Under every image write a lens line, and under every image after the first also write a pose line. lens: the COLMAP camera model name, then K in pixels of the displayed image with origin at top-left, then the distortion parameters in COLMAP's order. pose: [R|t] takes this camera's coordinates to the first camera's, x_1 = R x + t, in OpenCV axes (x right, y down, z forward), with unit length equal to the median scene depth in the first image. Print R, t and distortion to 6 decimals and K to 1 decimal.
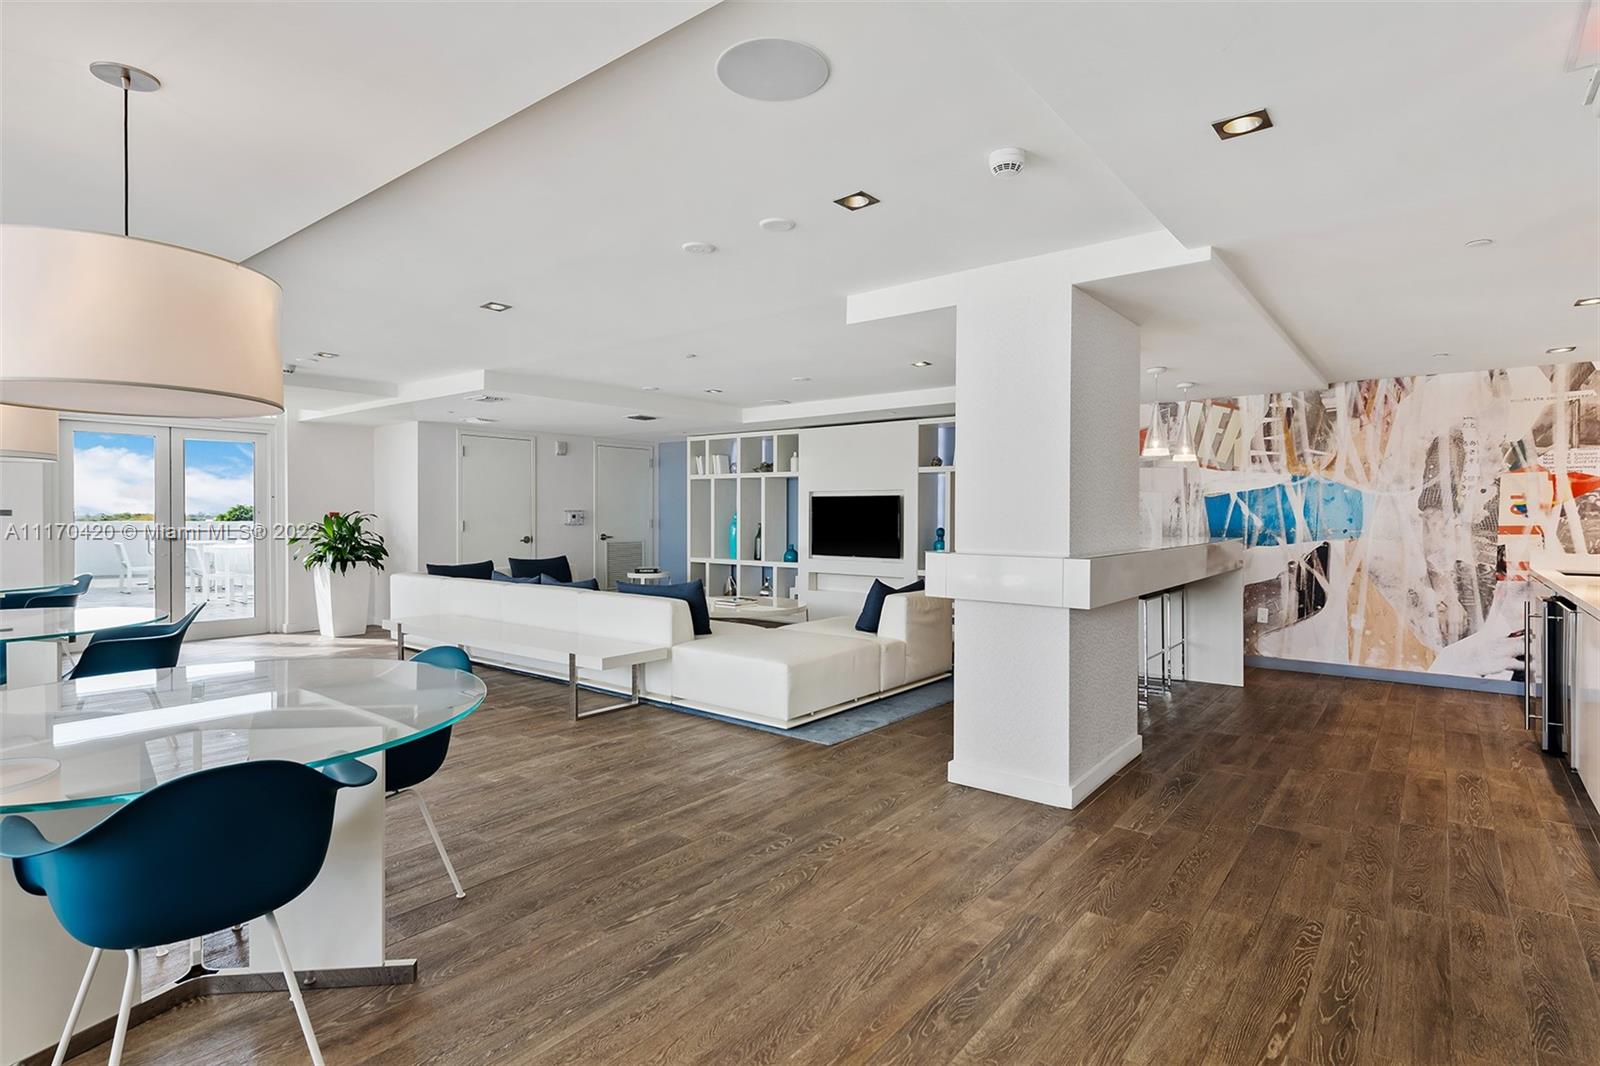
lens RADIAL K [[801.0, 0, 801.1], [0, 801.0, 523.3], [0, 0, 1]] dist [-0.001657, -0.000048]
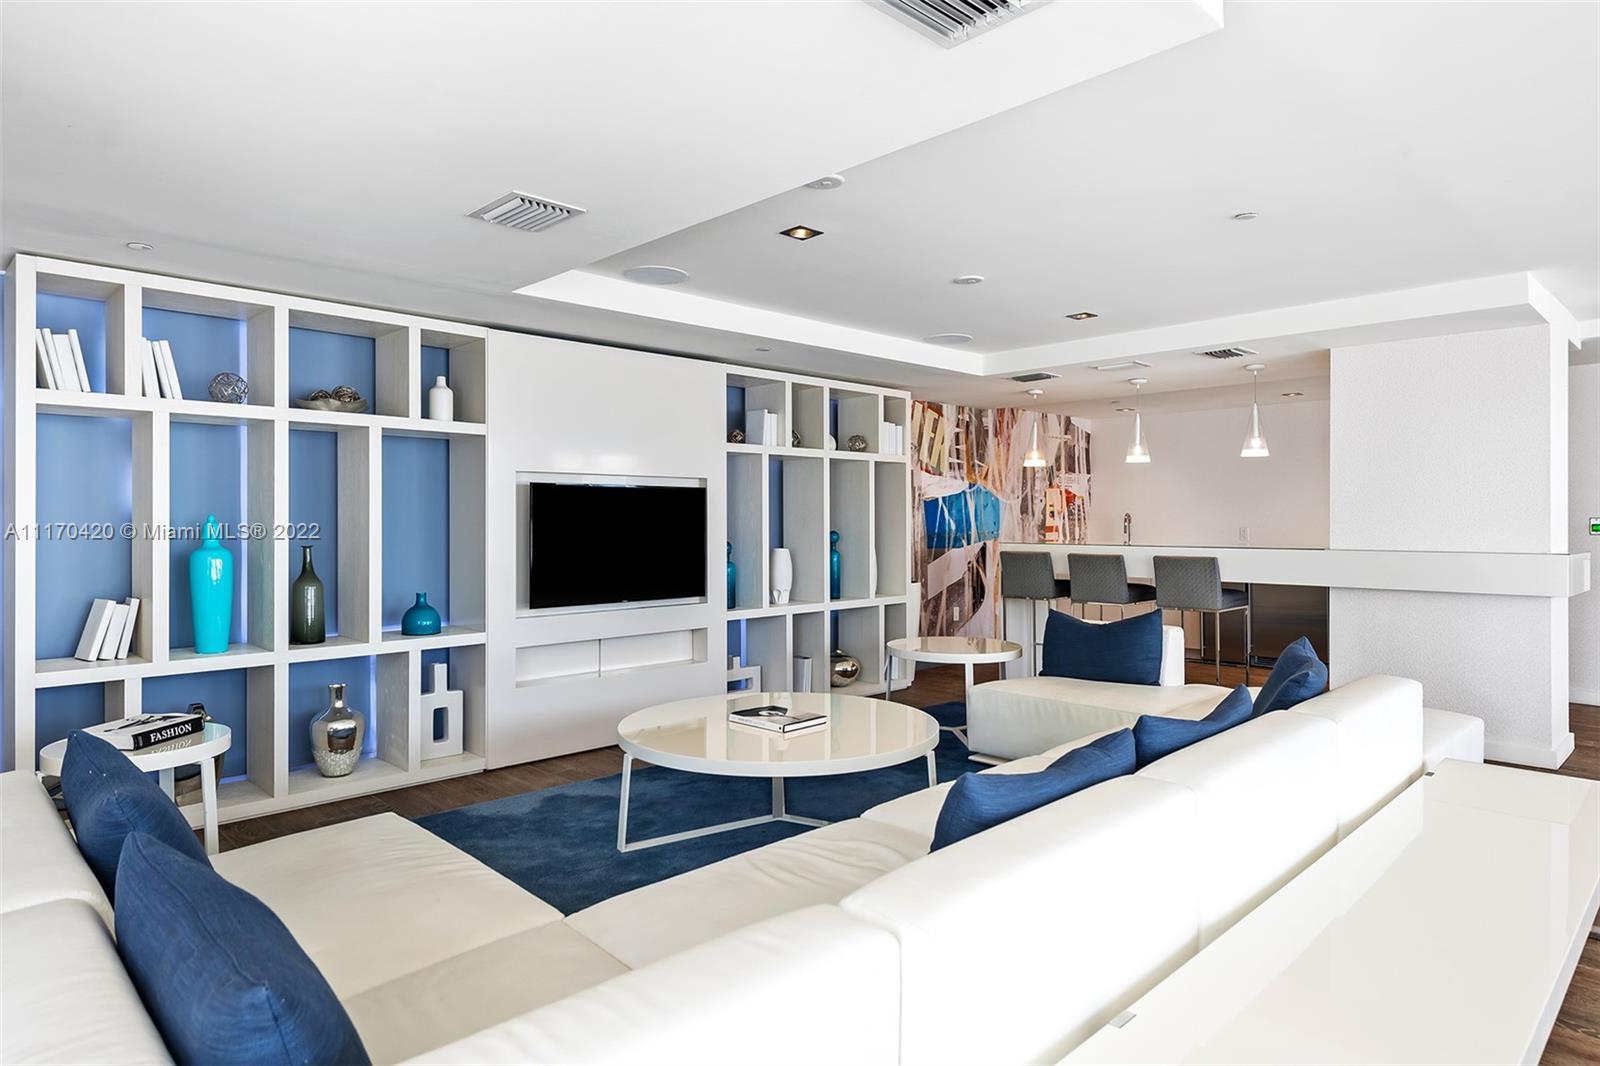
lens RADIAL K [[1000.3, 0, 802.7], [0, 1000.3, 521.8], [0, 0, 1]] dist [0.003489, 0.000234]
pose [[0.081083, -0.000379, 0.996707, -0.775880], [0.018969, 0.999819, -0.001163, -0.009238], [-0.996527, 0.019001, 0.081075, 1.118317]]
